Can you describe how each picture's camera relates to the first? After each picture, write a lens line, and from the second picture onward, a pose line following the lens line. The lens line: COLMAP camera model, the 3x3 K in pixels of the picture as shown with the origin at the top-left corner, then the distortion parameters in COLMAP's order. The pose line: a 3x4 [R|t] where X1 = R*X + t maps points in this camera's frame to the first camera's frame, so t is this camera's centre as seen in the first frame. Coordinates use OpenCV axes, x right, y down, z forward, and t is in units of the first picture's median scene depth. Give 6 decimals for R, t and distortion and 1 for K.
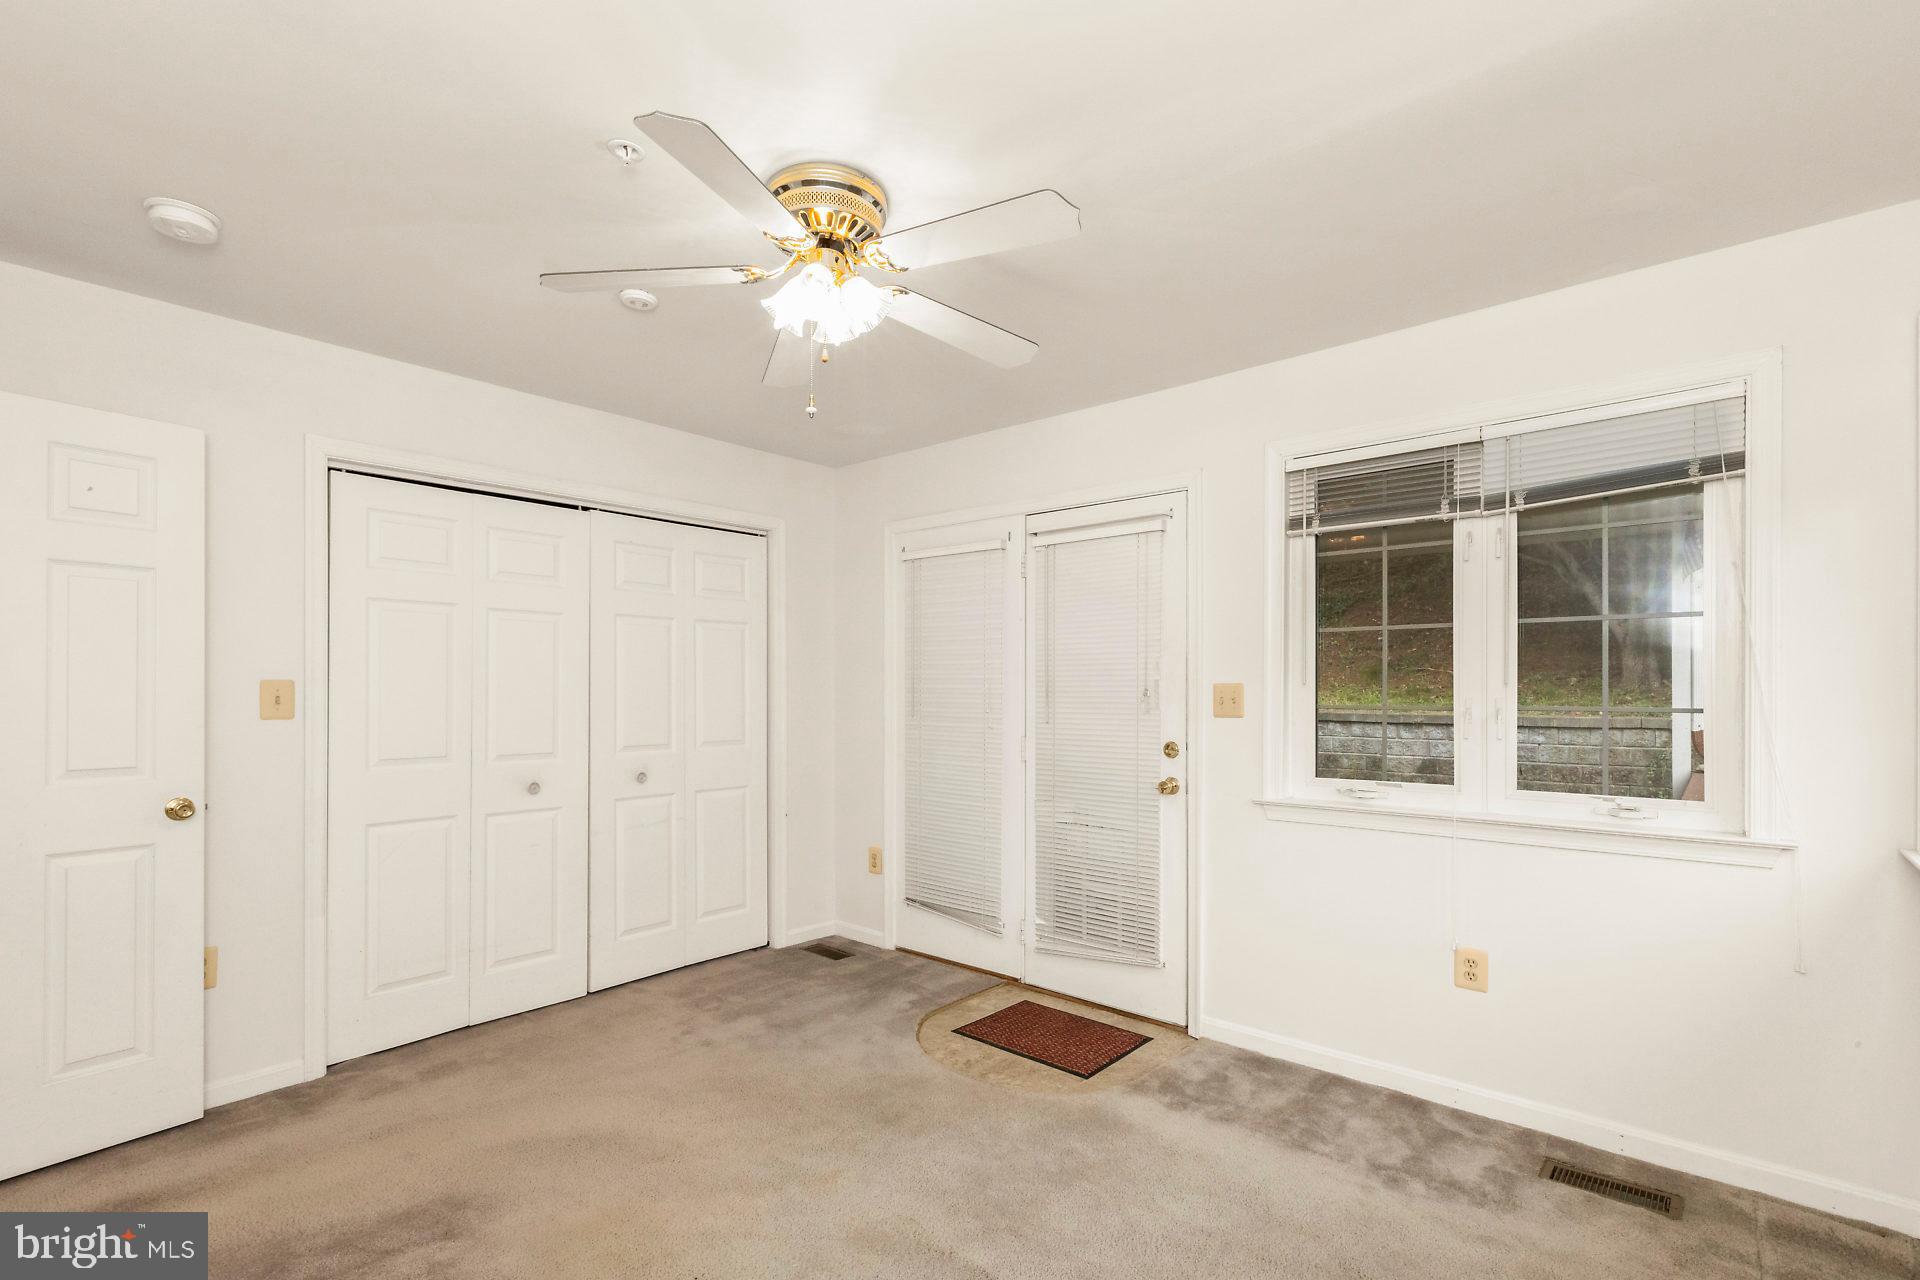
lens RADIAL K [[877.0, 0, 962.0], [0, 877.0, 689.9], [0, 0, 1]] dist [-0.000322, -0.000013]
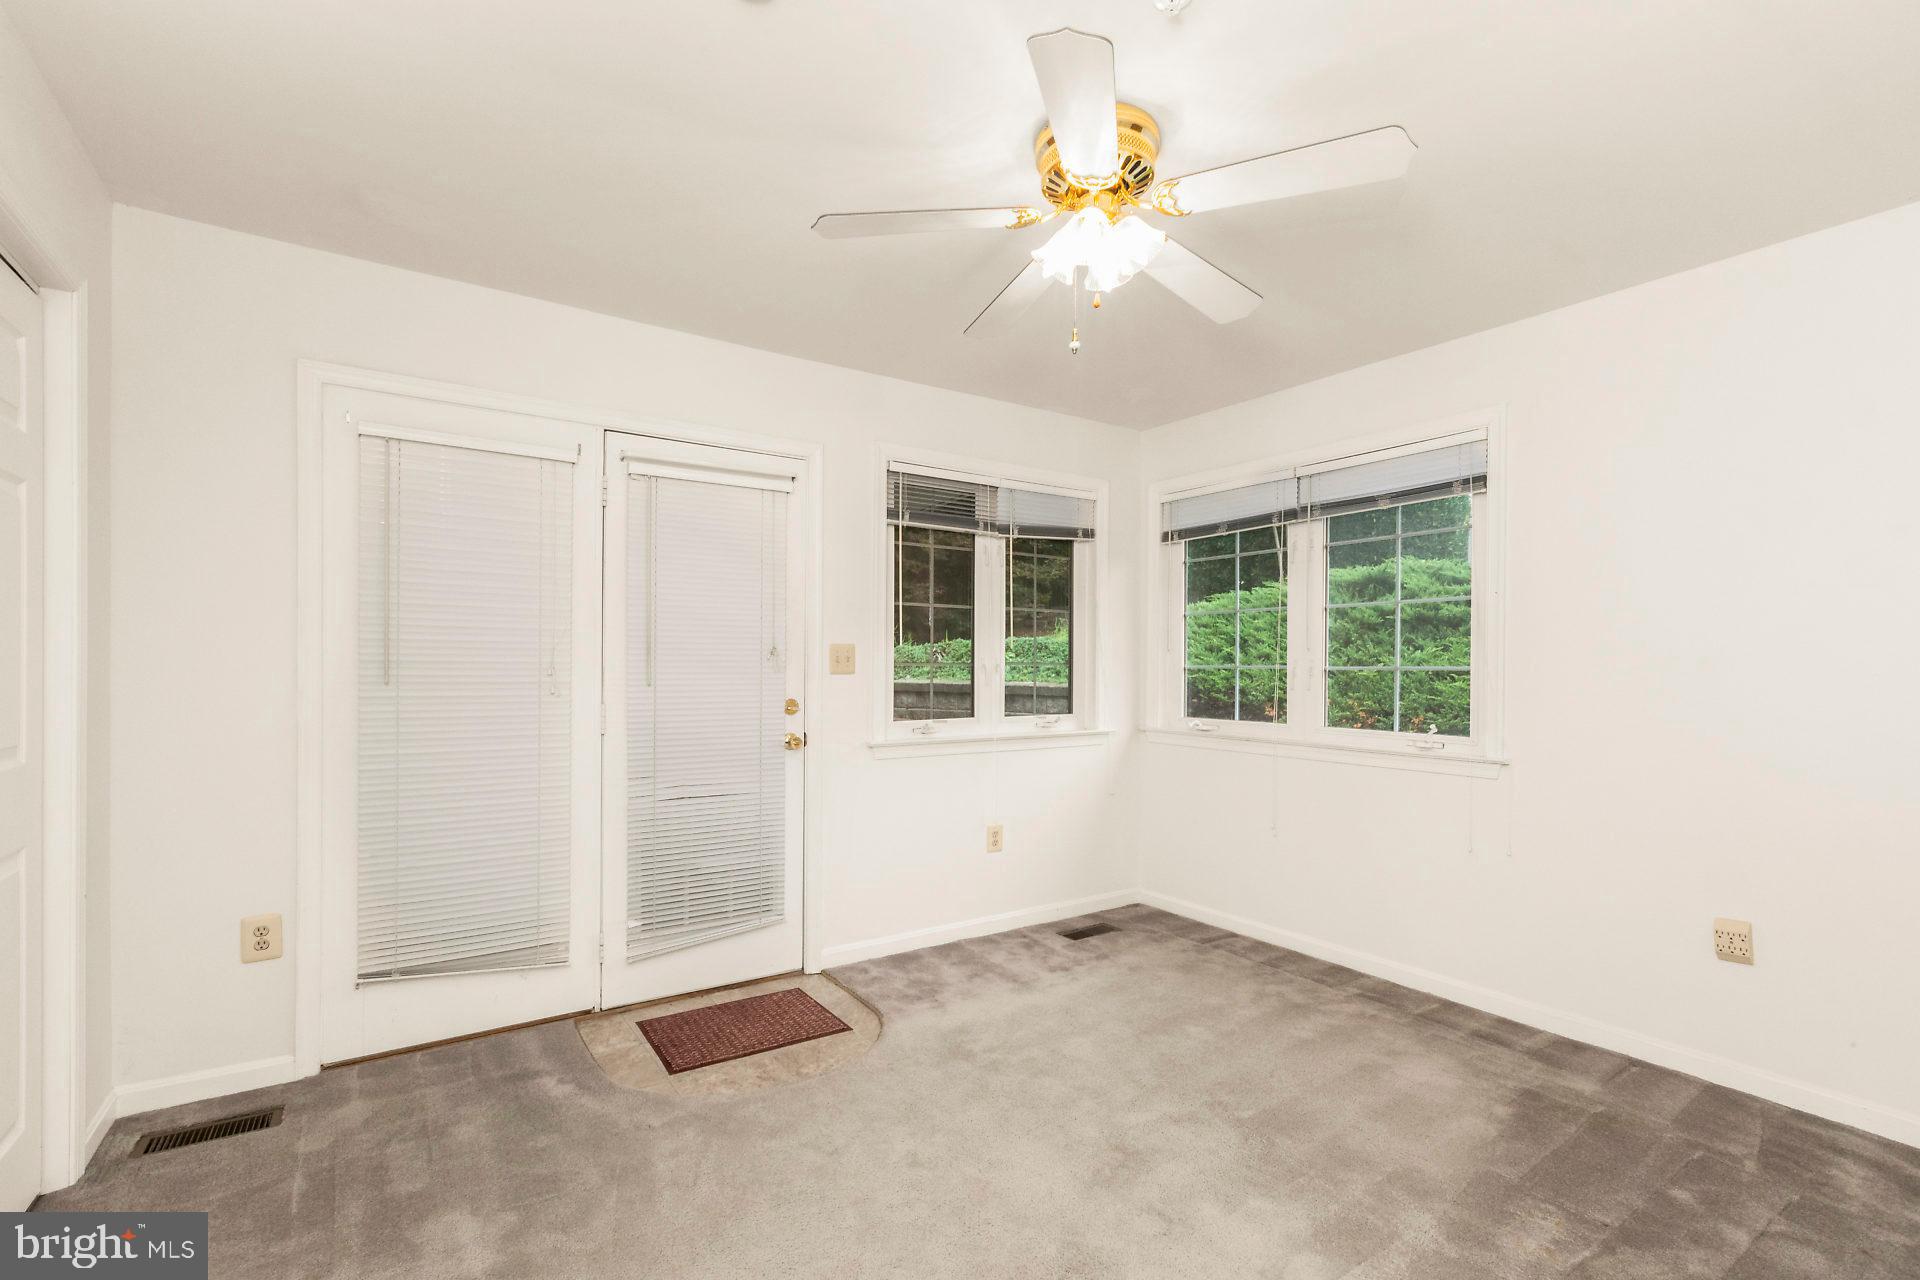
lens RADIAL K [[867.0, 0, 964.4], [0, 867.0, 661.6], [0, 0, 1]] dist [0.002563, 0.000026]
pose [[0.257548, 0.001046, 0.966265, -0.757185], [-0.007135, 0.999974, 0.000819, 0.013907], [-0.966239, -0.007105, 0.257549, 0.586390]]
